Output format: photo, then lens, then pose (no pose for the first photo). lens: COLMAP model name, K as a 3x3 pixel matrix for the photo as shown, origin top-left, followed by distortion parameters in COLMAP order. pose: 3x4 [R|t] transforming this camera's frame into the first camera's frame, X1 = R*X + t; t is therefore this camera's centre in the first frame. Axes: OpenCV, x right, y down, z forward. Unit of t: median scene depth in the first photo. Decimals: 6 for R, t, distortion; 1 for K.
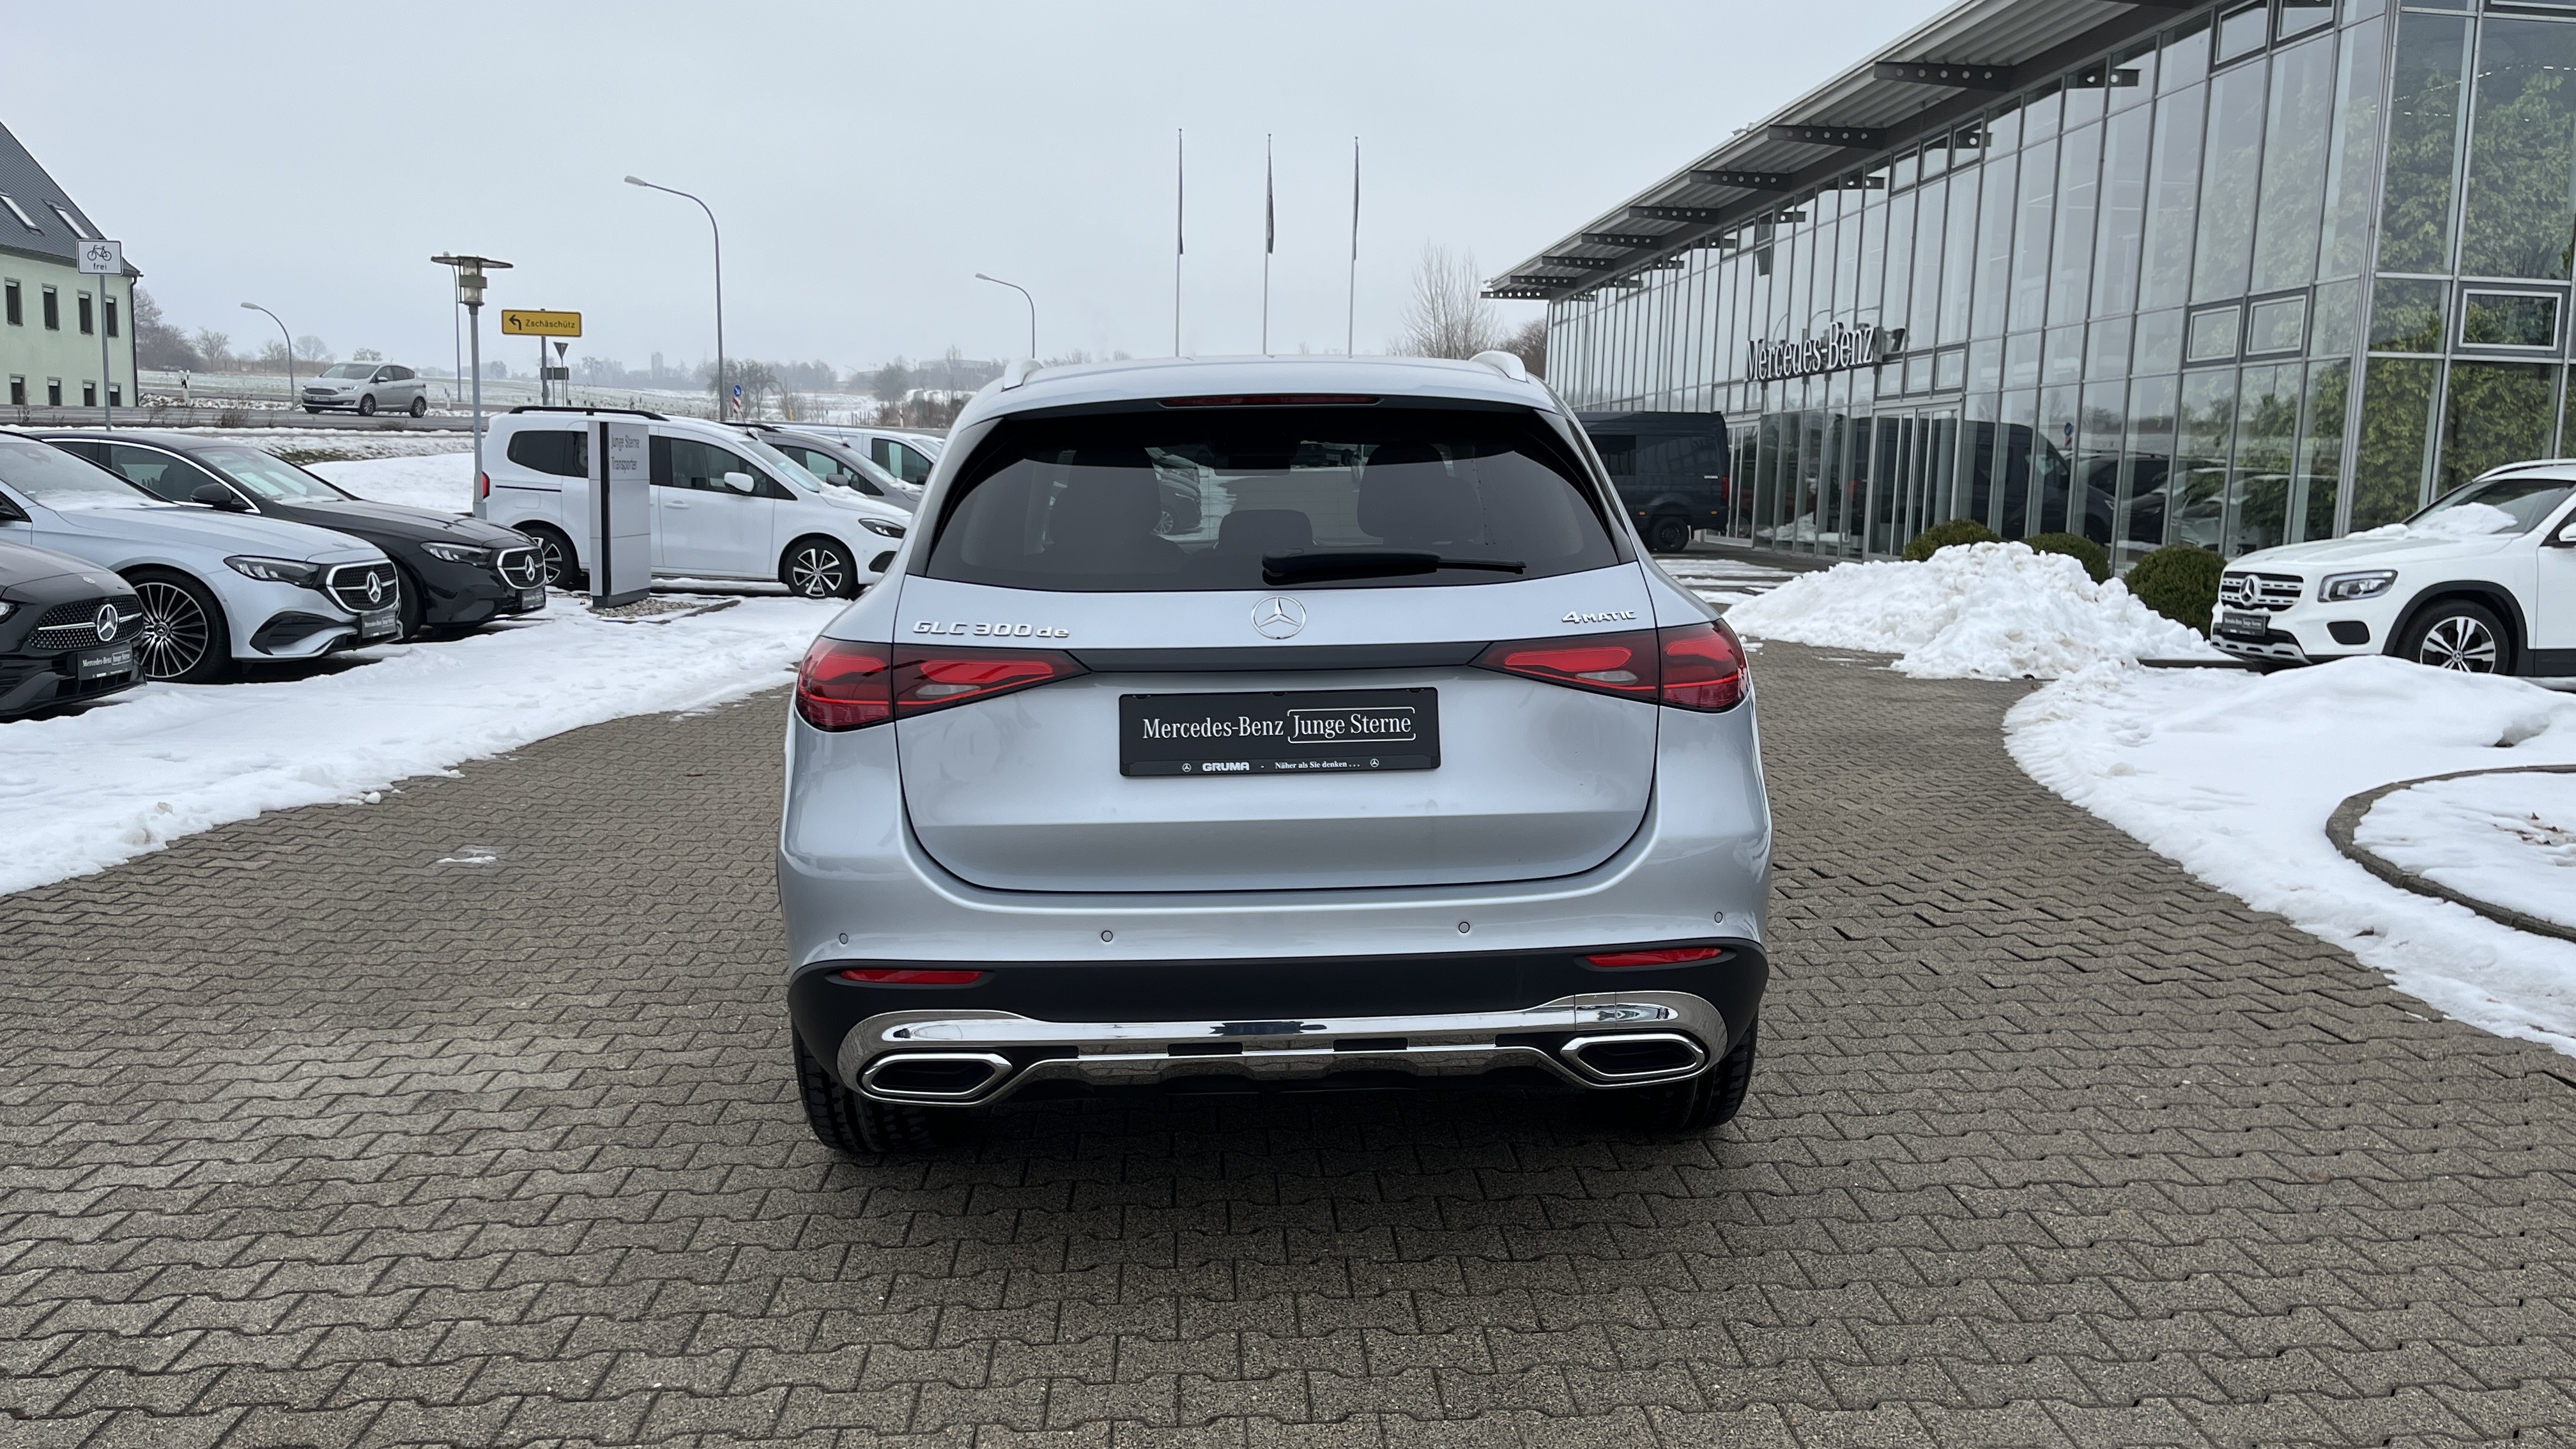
lens RADIAL K [[1960.7, 0, 1284.1], [0, 1960.7, 743.6], [0, 0, 1]] dist [0.076152, -0.101458]
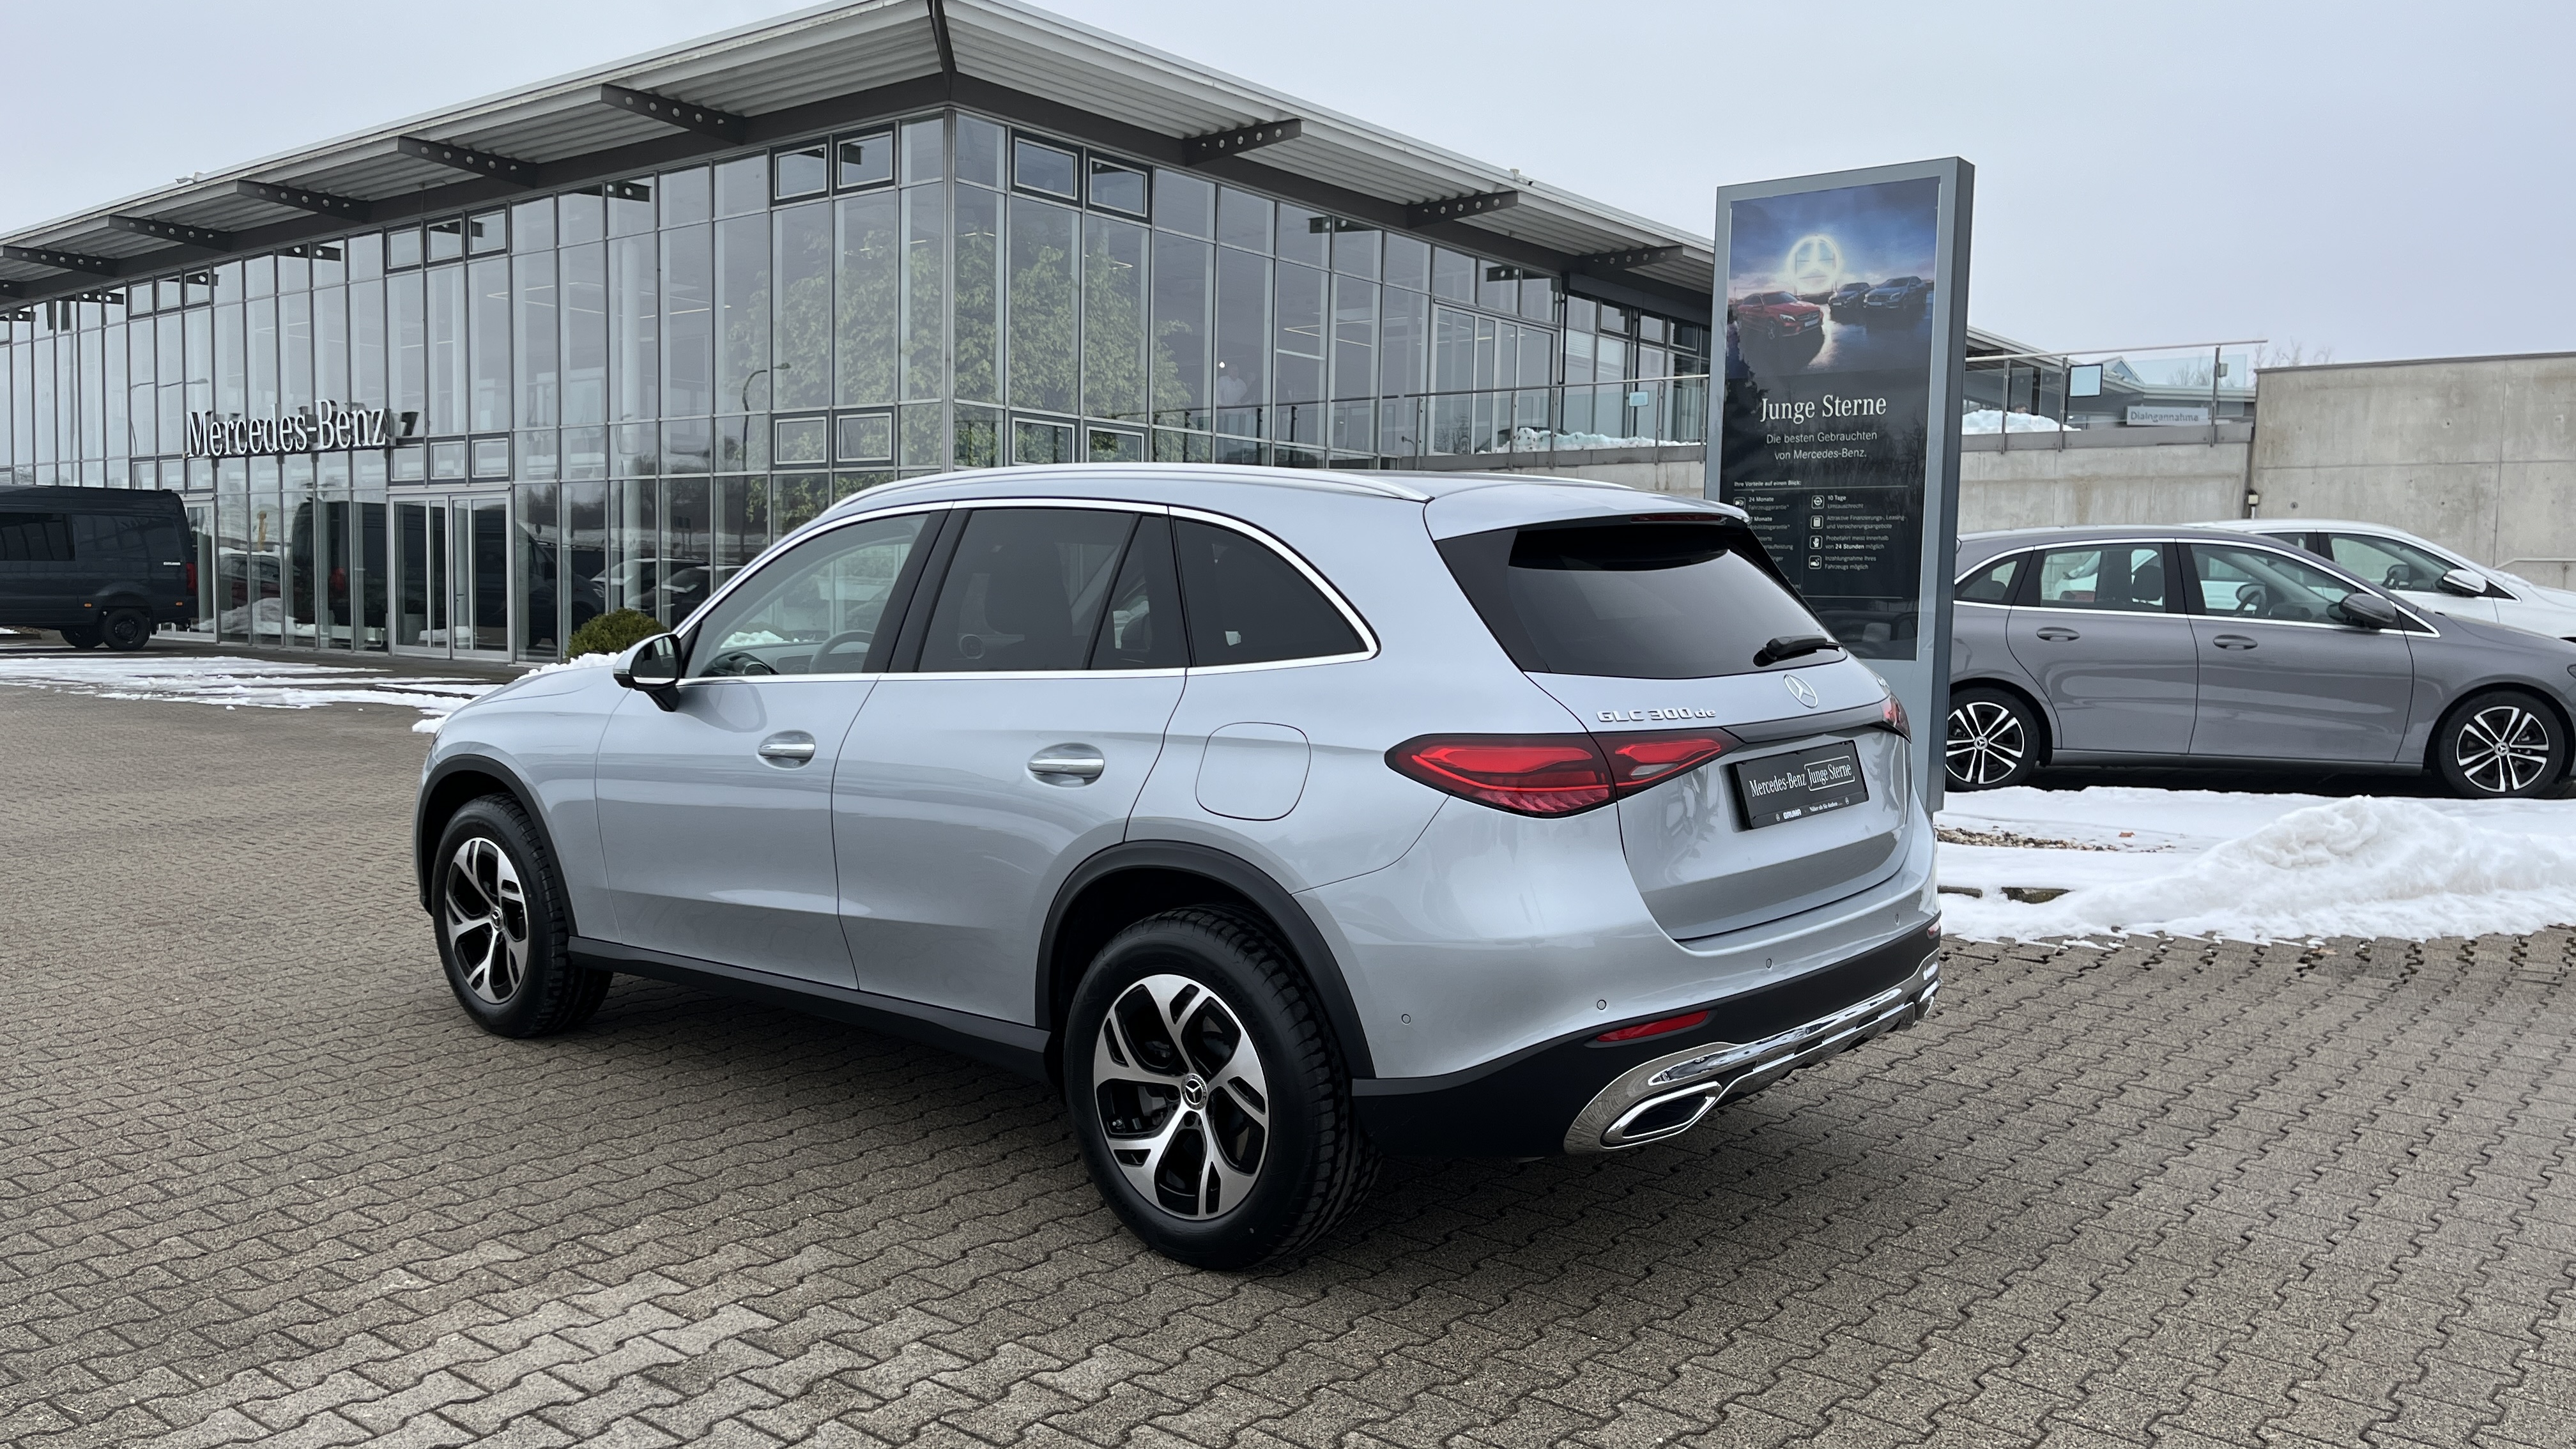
lens RADIAL K [[1960.7, 0, 1308.8], [0, 1960.7, 750.9], [0, 0, 1]] dist [0.076152, -0.101458]
pose [[0.673188, -0.067458, 0.736388, -0.297459], [0.096827, 0.995298, 0.002659, -0.015740], [-0.733105, 0.069512, 0.676554, 0.099141]]
